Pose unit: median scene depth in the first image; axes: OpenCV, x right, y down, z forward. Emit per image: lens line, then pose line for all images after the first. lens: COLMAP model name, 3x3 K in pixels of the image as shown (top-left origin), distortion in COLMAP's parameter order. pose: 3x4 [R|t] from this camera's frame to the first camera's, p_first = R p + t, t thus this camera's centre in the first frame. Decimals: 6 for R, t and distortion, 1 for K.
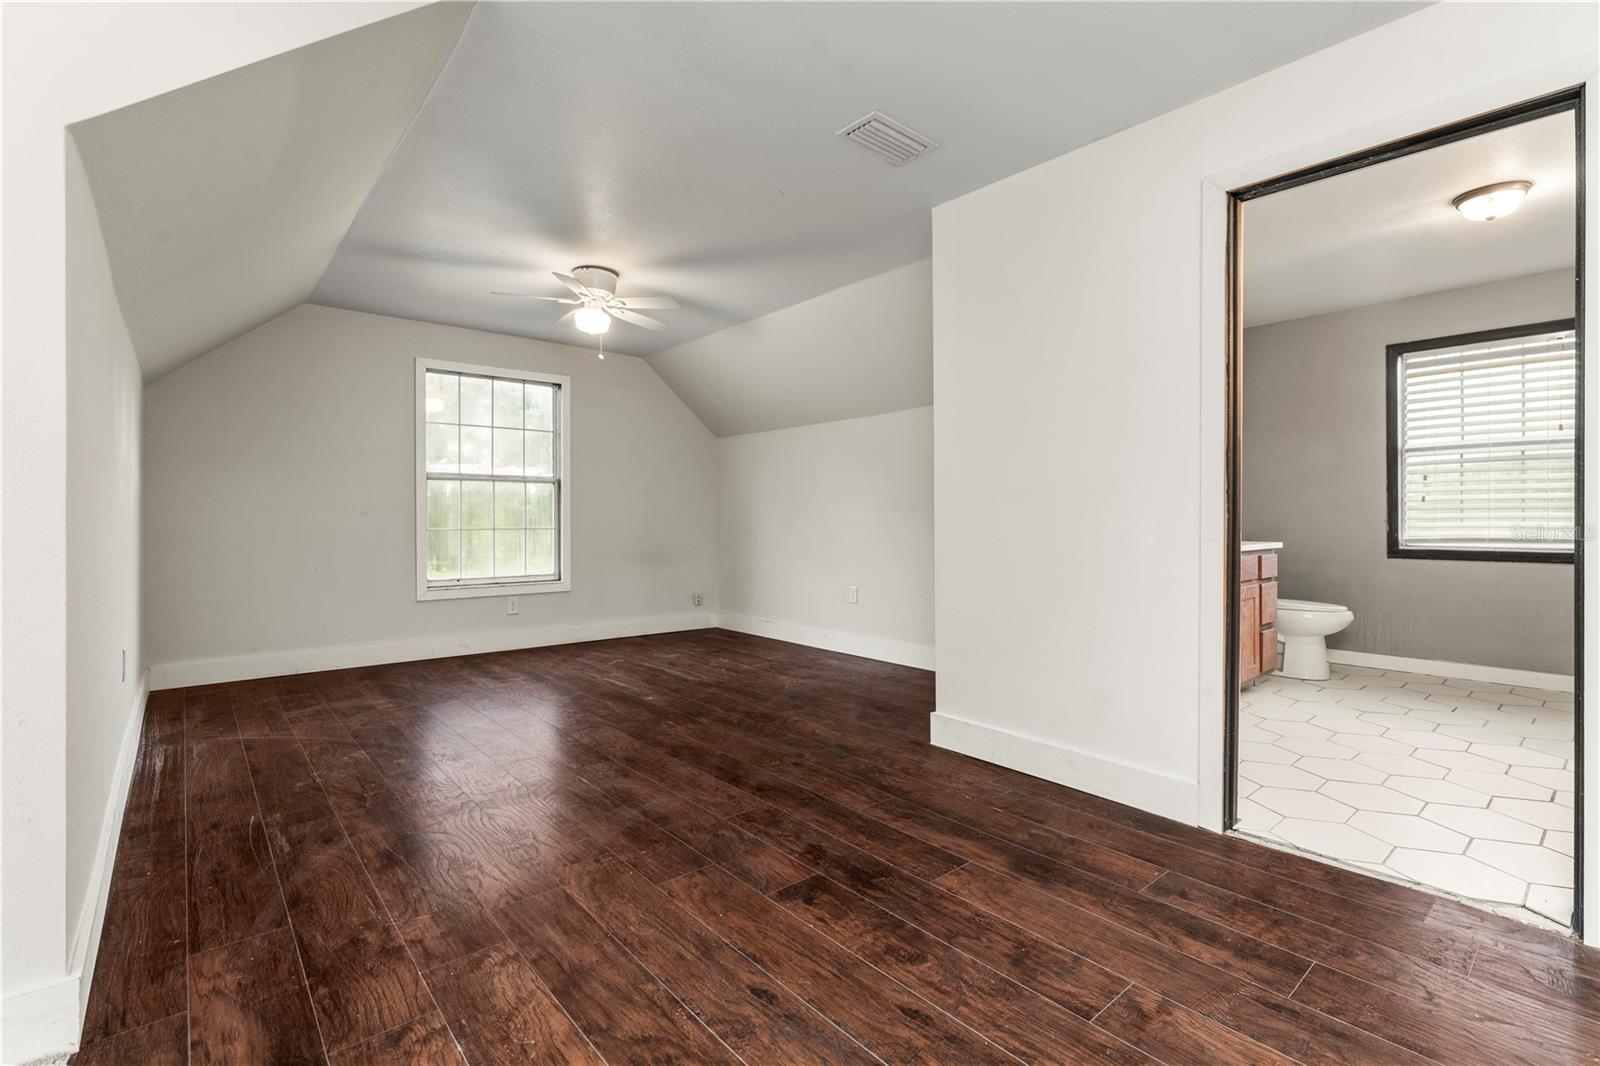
lens RADIAL K [[720.7, 0, 797.6], [0, 720.7, 526.7], [0, 0, 1]] dist [-0.000908, 0.000640]
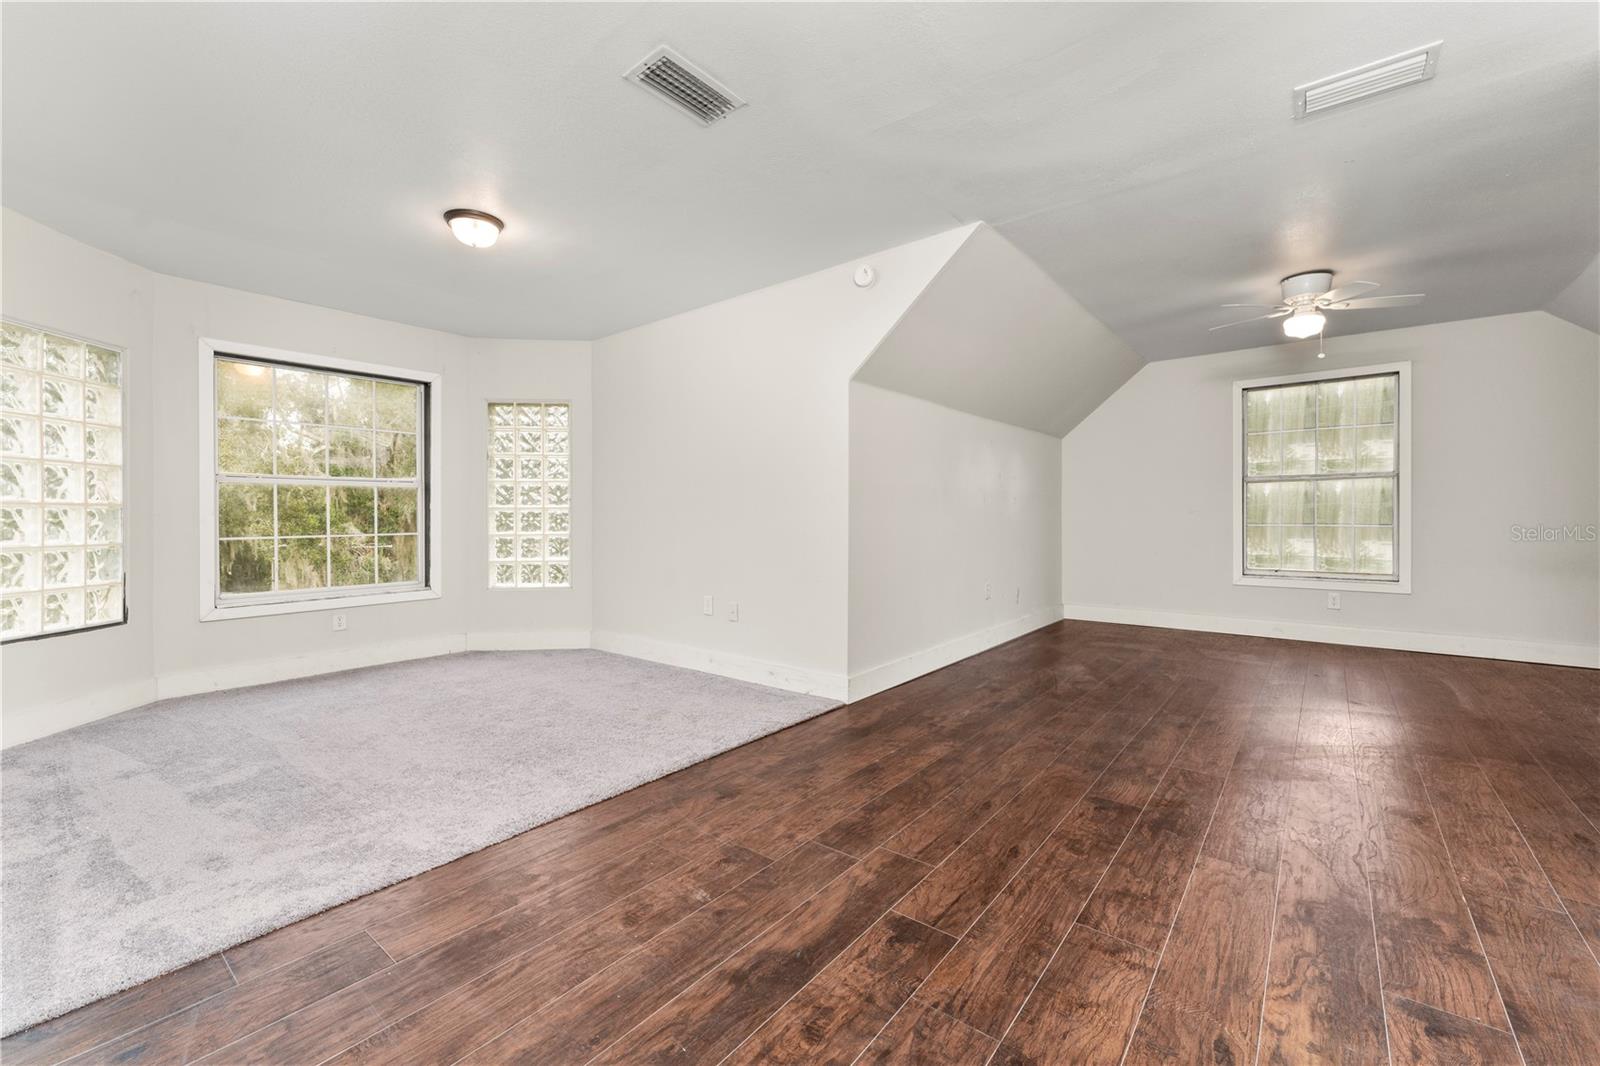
lens RADIAL K [[647.9, 0, 799.5], [0, 647.9, 525.5], [0, 0, 1]] dist [-0.003566, -0.000114]
pose [[0.180439, 0.010019, -0.983535, 1.217755], [-0.007401, 0.999934, 0.008828, 0.001234], [0.983558, 0.005686, 0.180501, 0.287897]]
